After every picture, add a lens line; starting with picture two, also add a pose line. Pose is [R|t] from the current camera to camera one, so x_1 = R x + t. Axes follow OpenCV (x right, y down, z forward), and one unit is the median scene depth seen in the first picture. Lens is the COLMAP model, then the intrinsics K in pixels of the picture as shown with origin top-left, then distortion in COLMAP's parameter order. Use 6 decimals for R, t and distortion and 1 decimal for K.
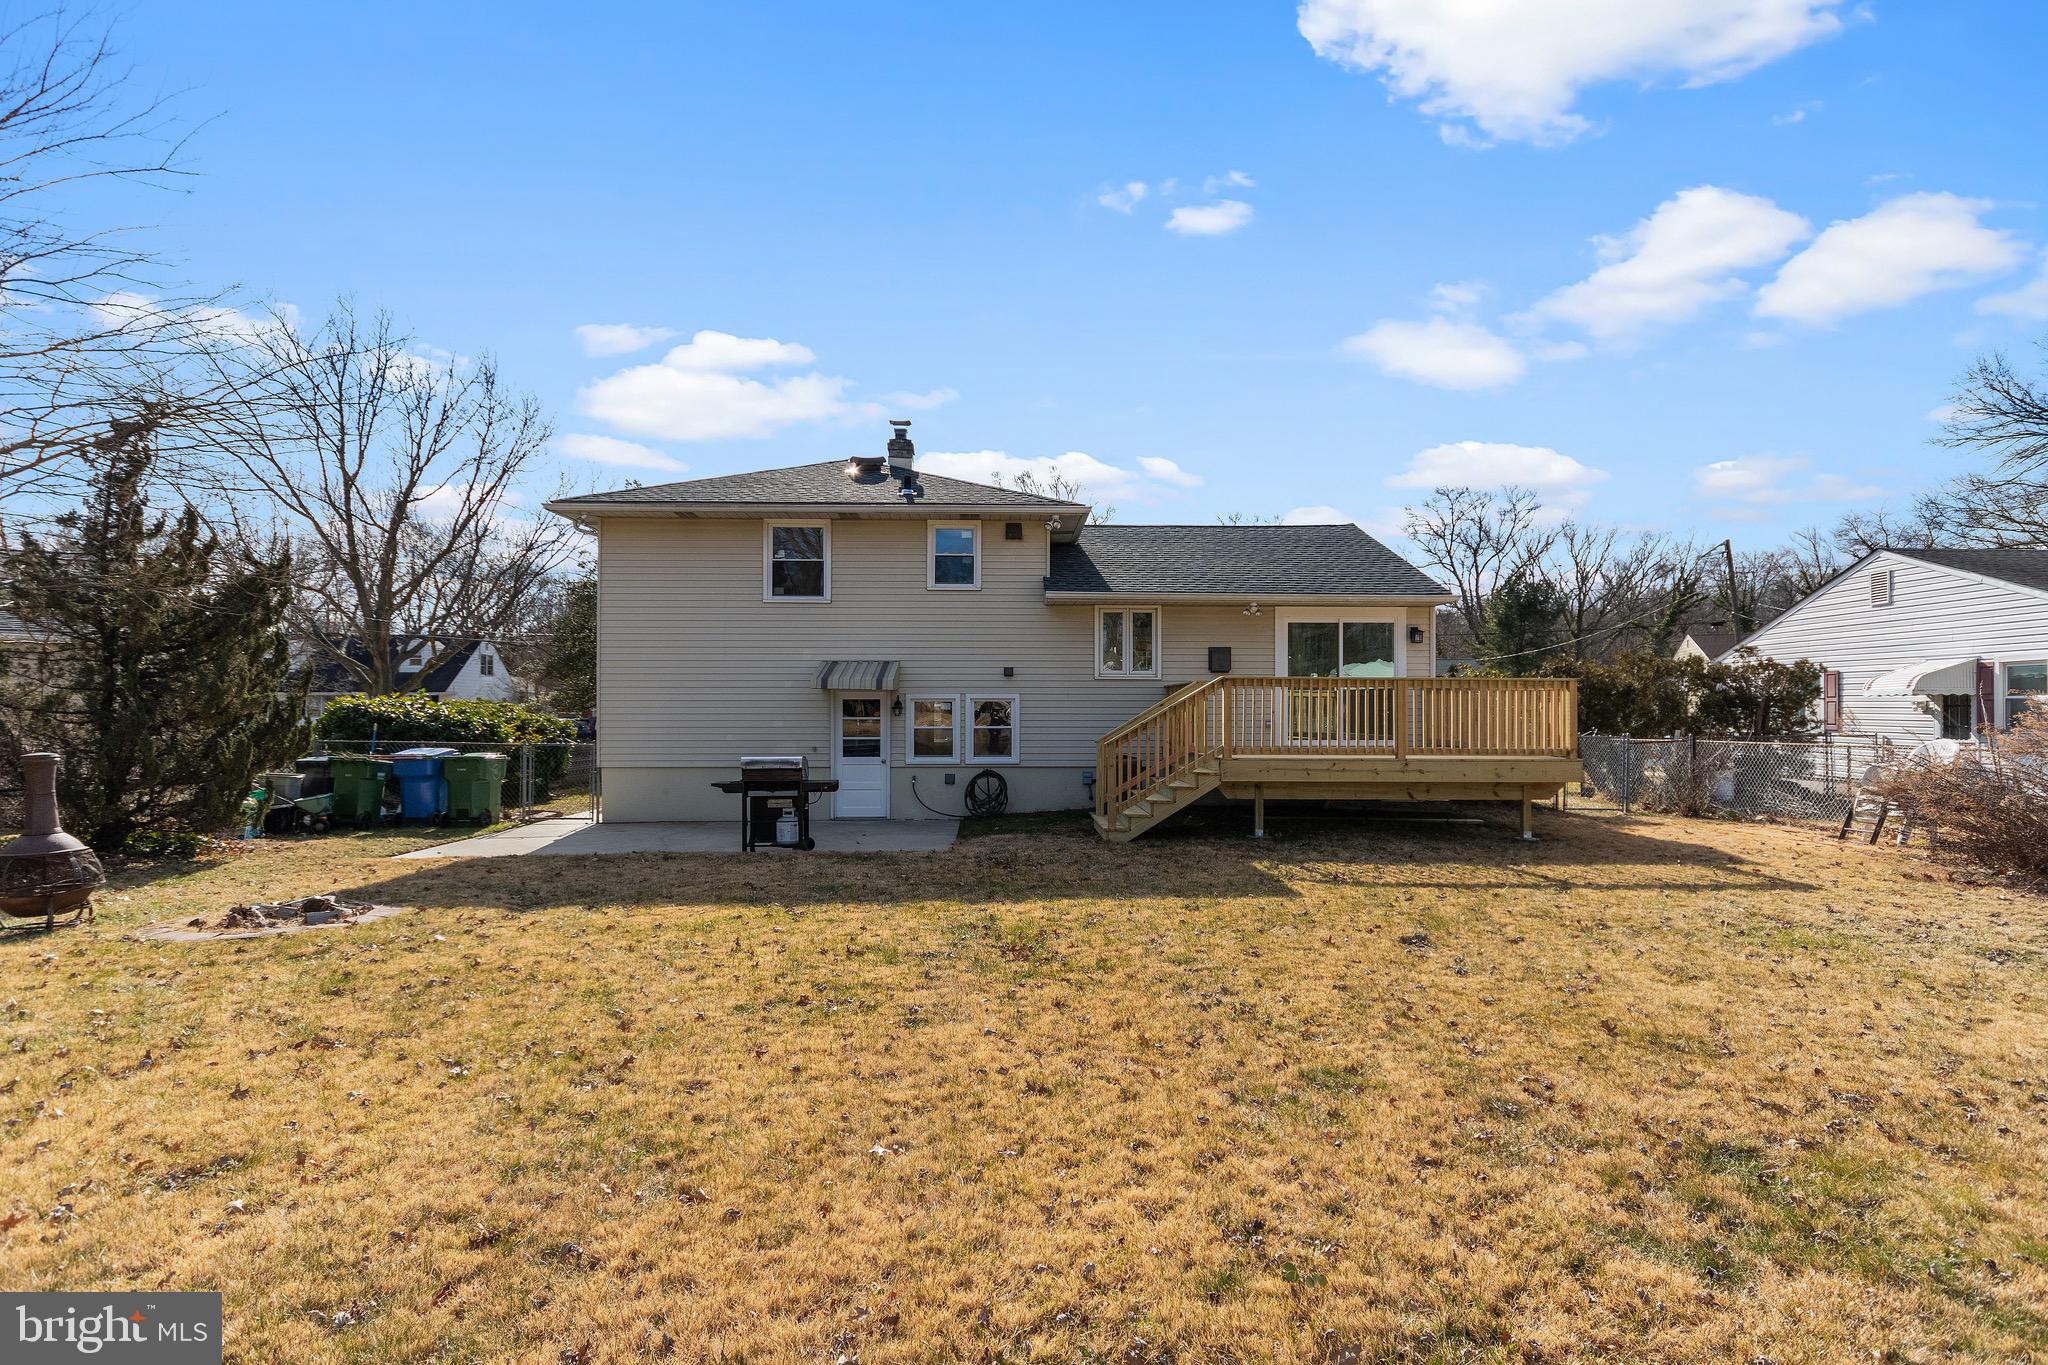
lens RADIAL K [[1031.1, 0, 1026.1], [0, 1031.1, 699.9], [0, 0, 1]] dist [0.002105, 0.000360]
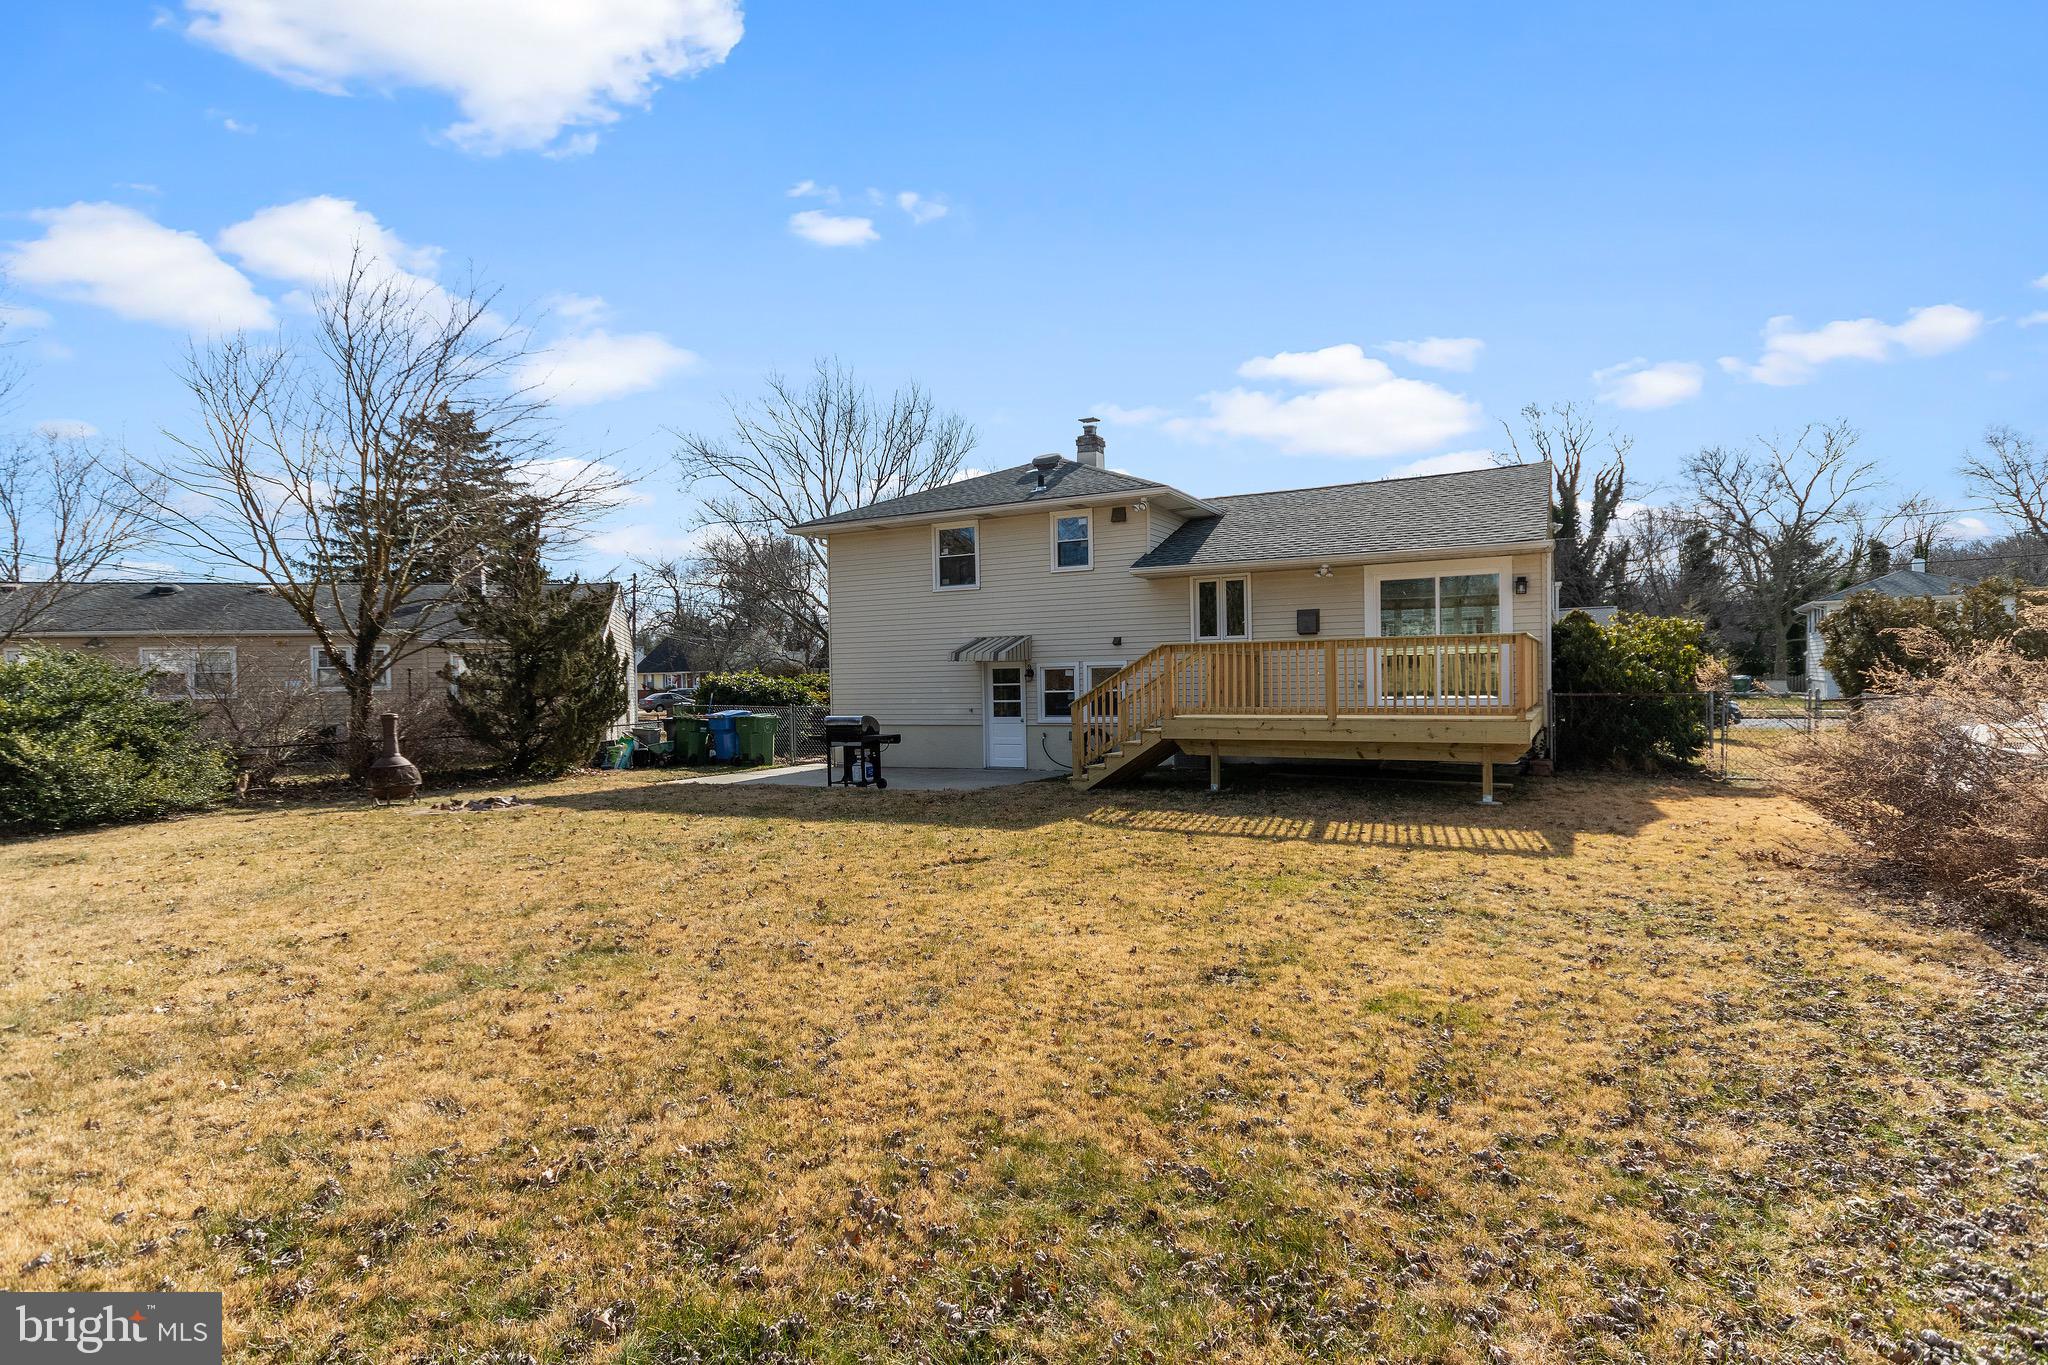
lens RADIAL K [[1031.1, 0, 1026.1], [0, 1031.1, 699.9], [0, 0, 1]] dist [0.002105, 0.000360]
pose [[0.868868, -0.007229, -0.494991, 0.452017], [0.025967, 0.999182, 0.030989, -0.000599], [0.494362, -0.039779, 0.868345, -0.026329]]
